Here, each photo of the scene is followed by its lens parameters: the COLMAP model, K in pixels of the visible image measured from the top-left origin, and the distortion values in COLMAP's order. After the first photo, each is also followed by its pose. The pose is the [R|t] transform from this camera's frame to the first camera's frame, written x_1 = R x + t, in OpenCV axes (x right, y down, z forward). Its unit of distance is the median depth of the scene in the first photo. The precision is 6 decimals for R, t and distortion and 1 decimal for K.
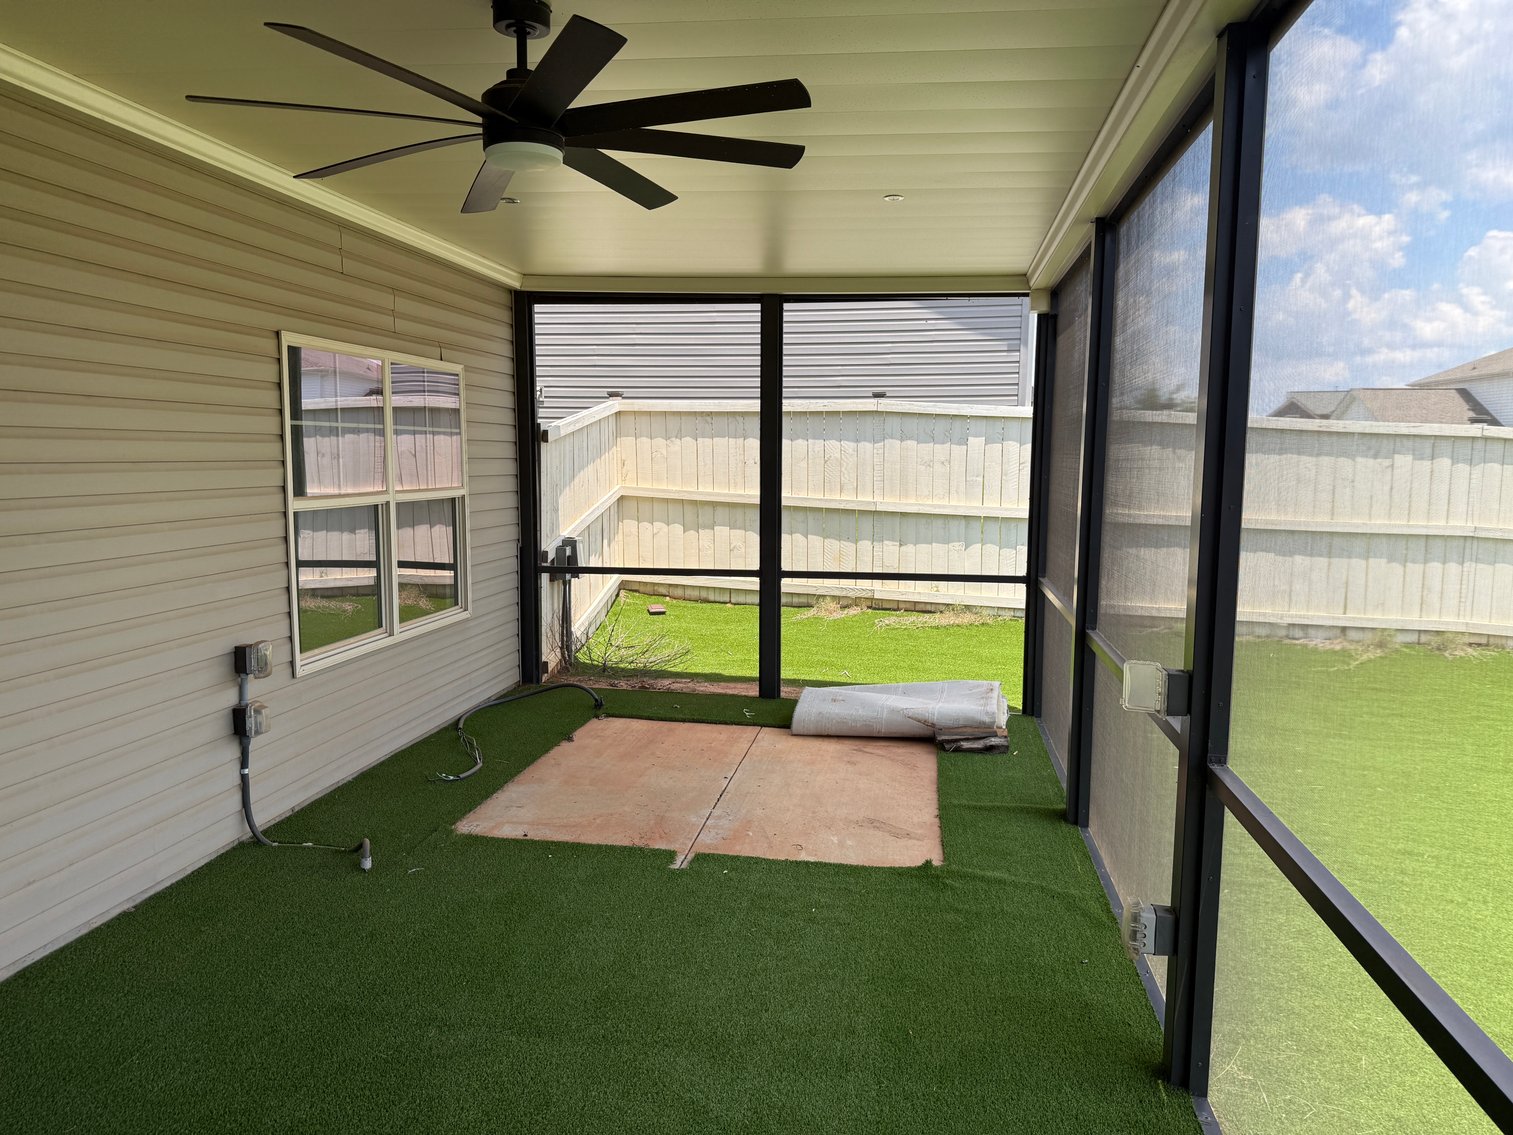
lens RADIAL K [[1059.1, 0, 761.4], [0, 1059.1, 573.6], [0, 0, 1]] dist [0.119634, -0.206878]
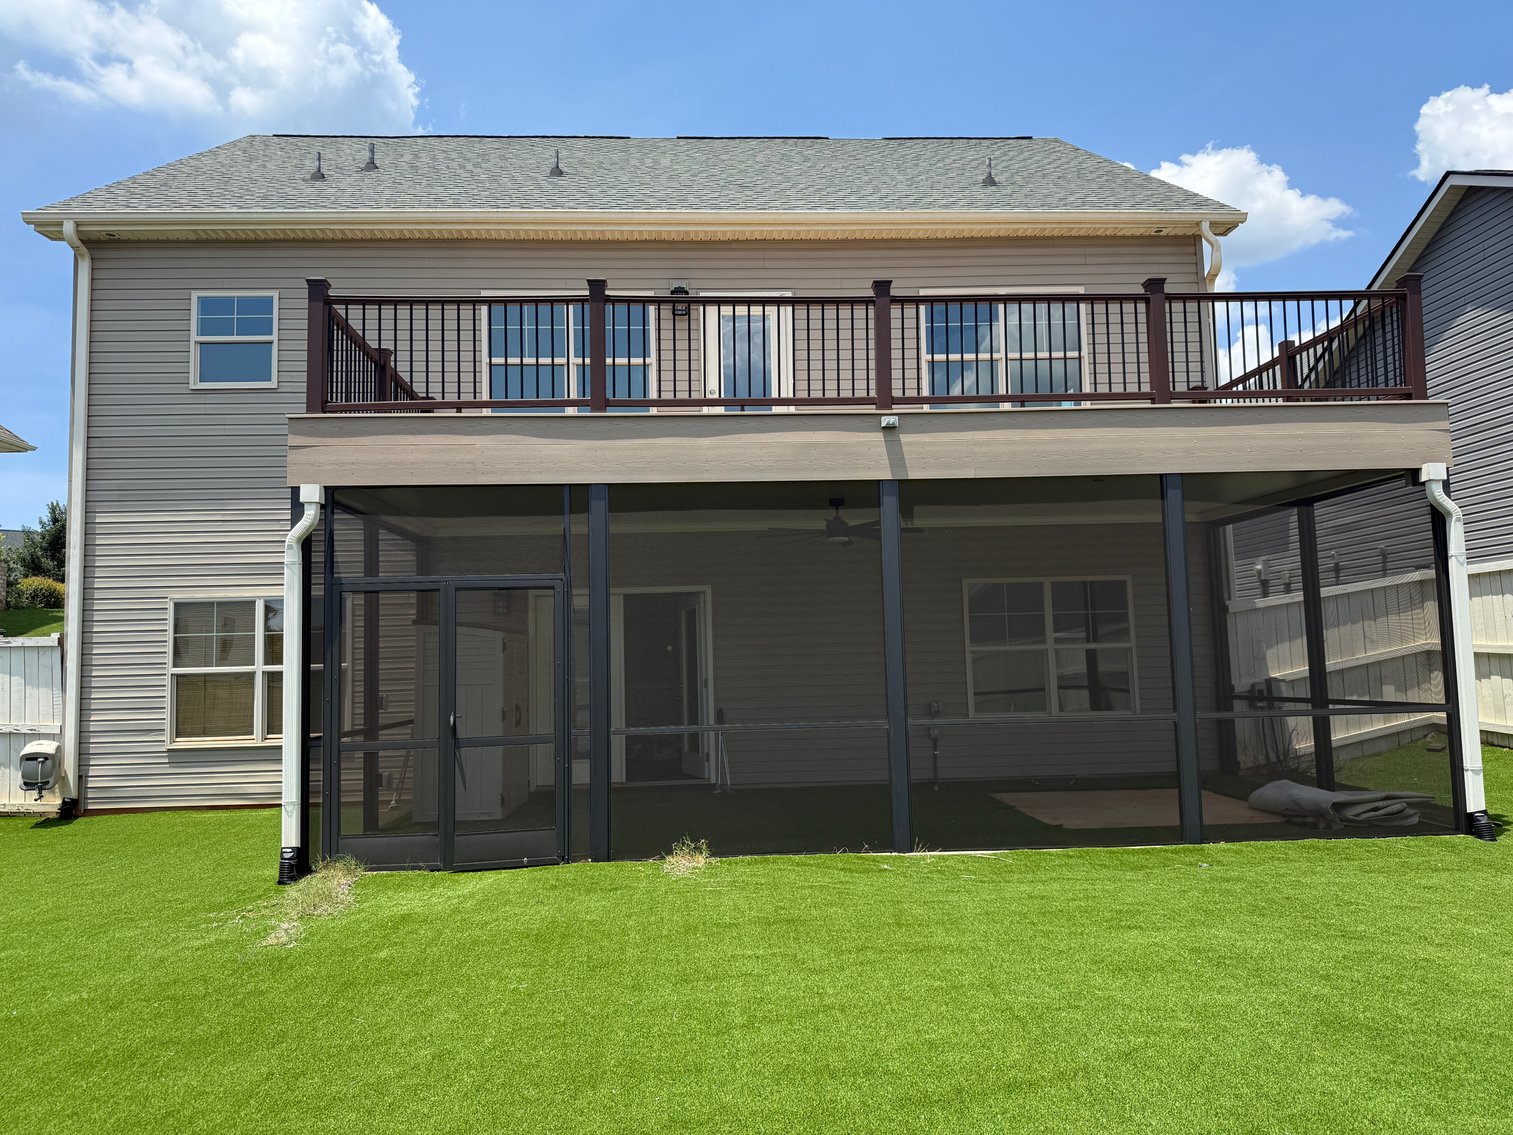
lens RADIAL K [[1059.1, 0, 761.4], [0, 1059.1, 573.6], [0, 0, 1]] dist [0.119634, -0.206878]
pose [[0.208104, -0.104921, -0.972463, 1.003486], [-0.081138, 0.988951, -0.124064, 0.056312], [0.974735, 0.104722, 0.197292, 0.027743]]
